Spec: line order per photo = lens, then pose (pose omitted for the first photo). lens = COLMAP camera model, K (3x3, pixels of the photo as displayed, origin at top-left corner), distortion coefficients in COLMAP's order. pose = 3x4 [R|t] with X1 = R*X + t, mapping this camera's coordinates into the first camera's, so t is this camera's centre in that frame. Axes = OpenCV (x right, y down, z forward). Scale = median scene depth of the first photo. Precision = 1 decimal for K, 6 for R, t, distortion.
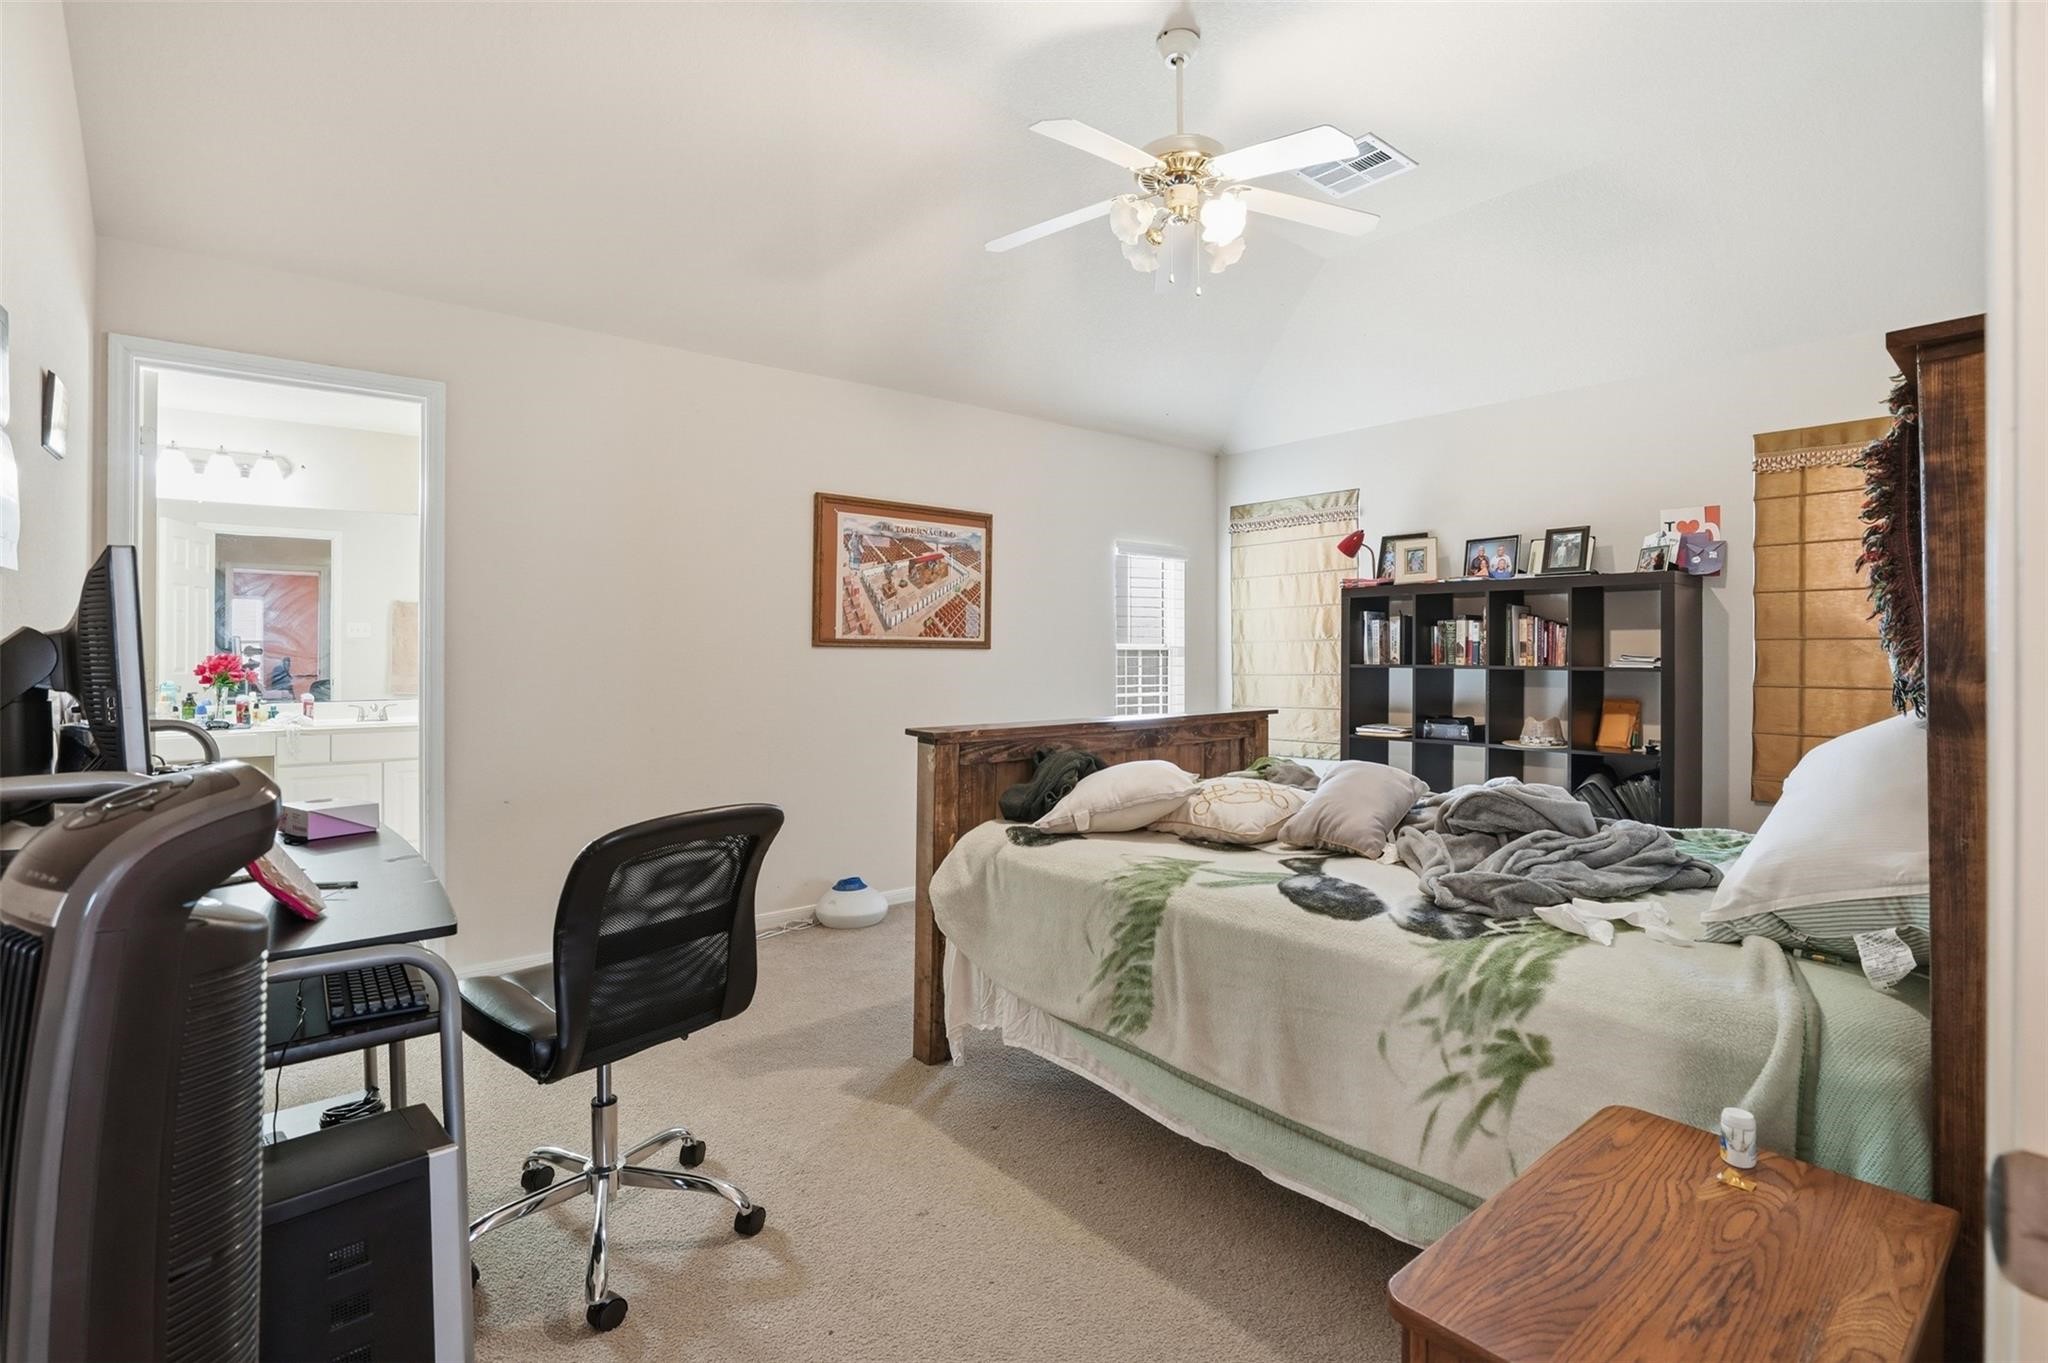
lens RADIAL K [[953.1, 0, 1030.7], [0, 953.1, 660.0], [0, 0, 1]] dist [-0.016564, 0.001535]
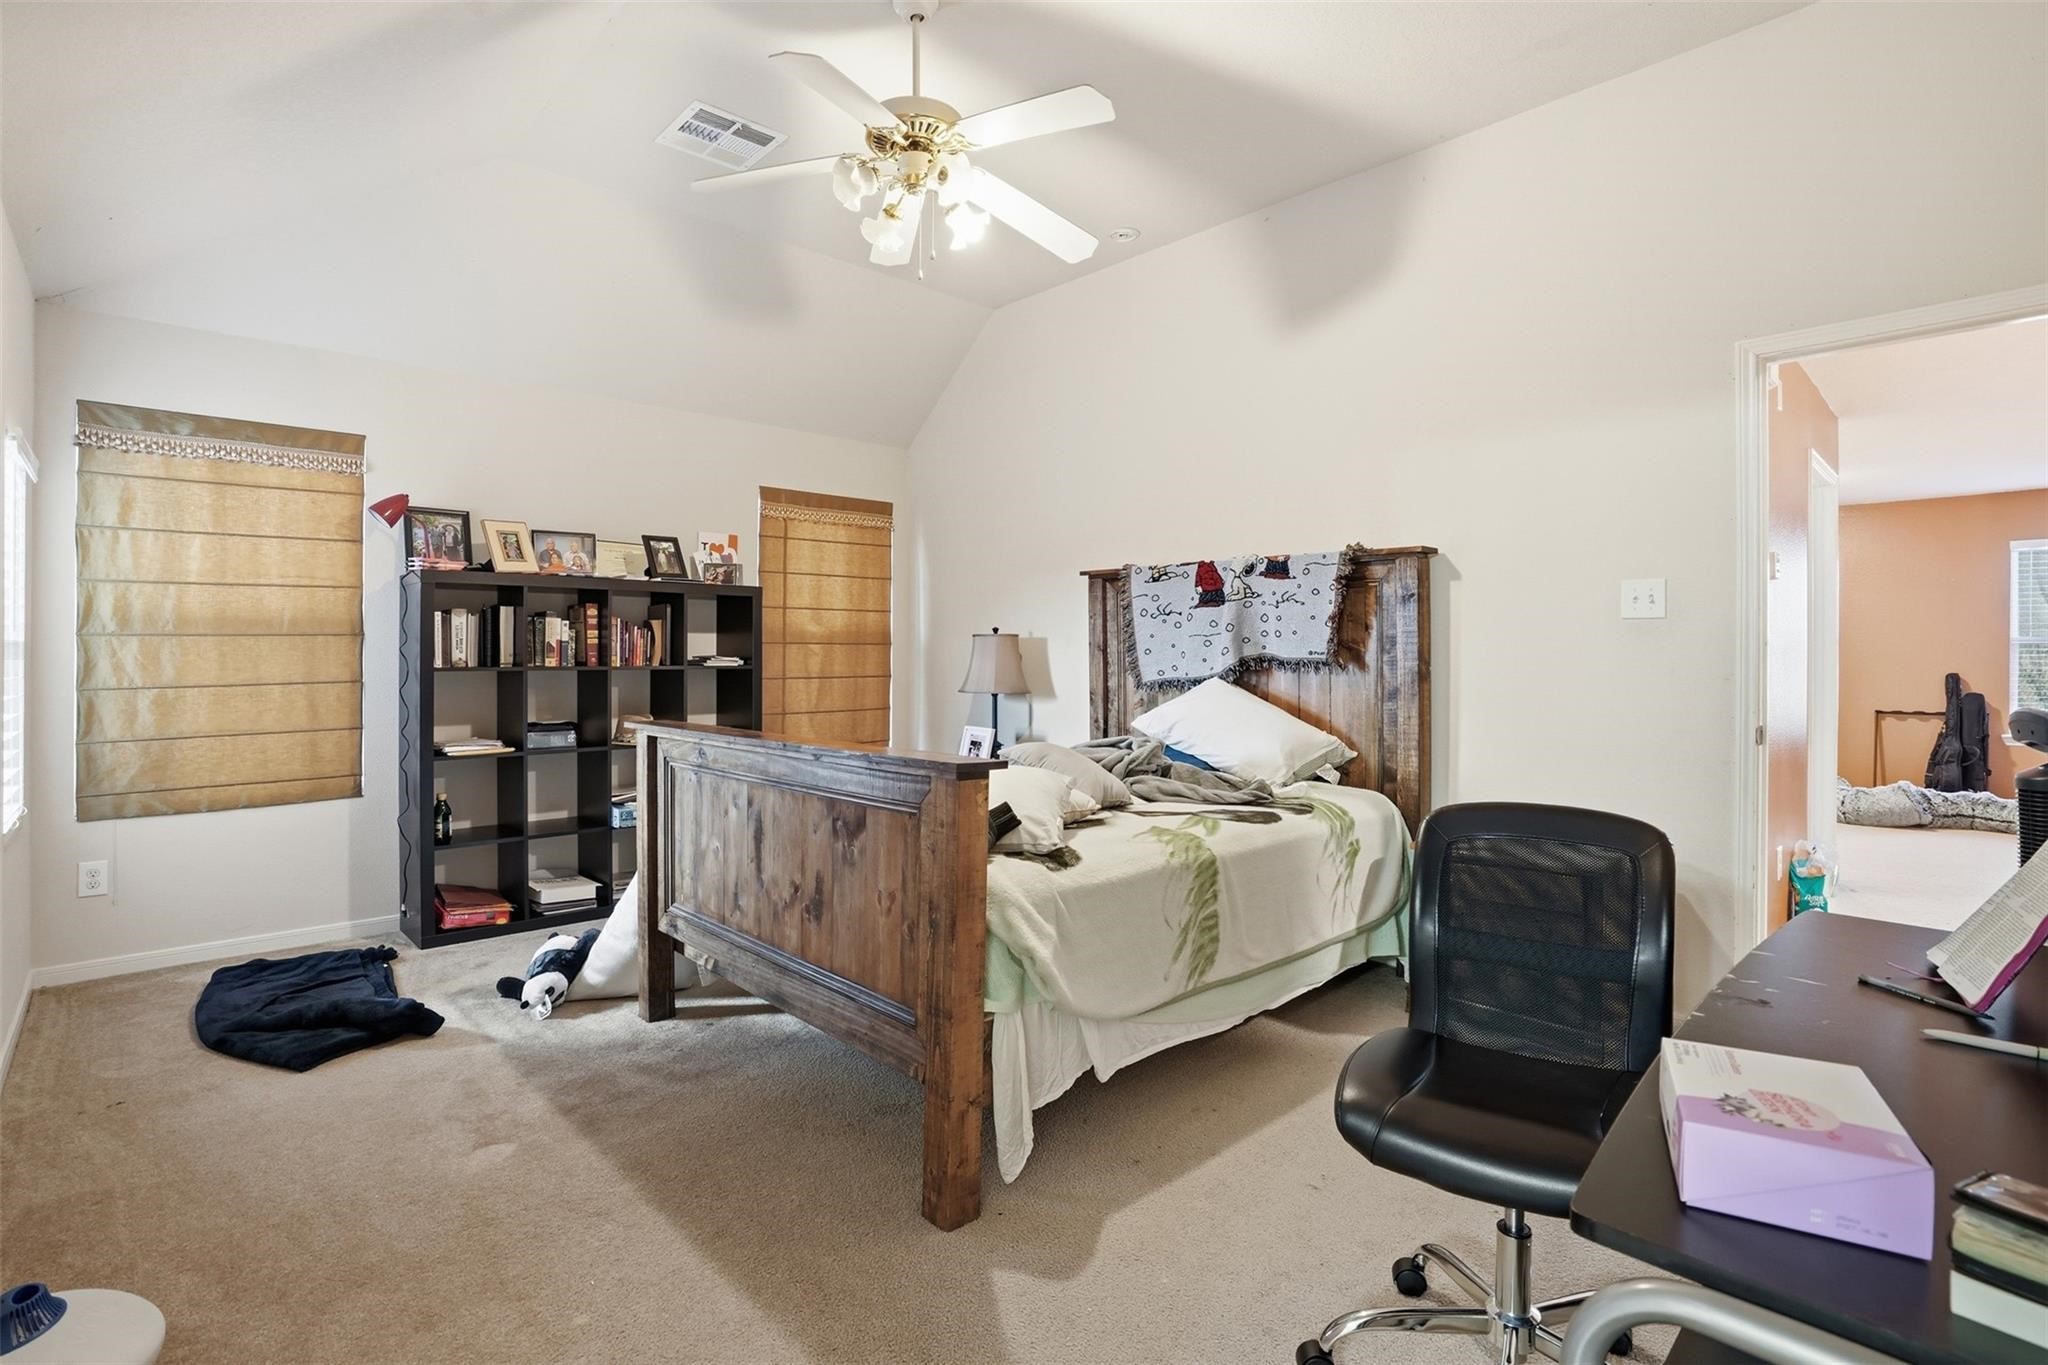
lens RADIAL K [[953.1, 0, 1025.2], [0, 953.1, 678.2], [0, 0, 1]] dist [-0.016564, 0.001535]
pose [[-0.033205, -0.025353, 0.999127, -0.574790], [0.006891, 0.999649, 0.025595, -0.003984], [-0.999425, 0.007735, -0.033019, 0.684517]]
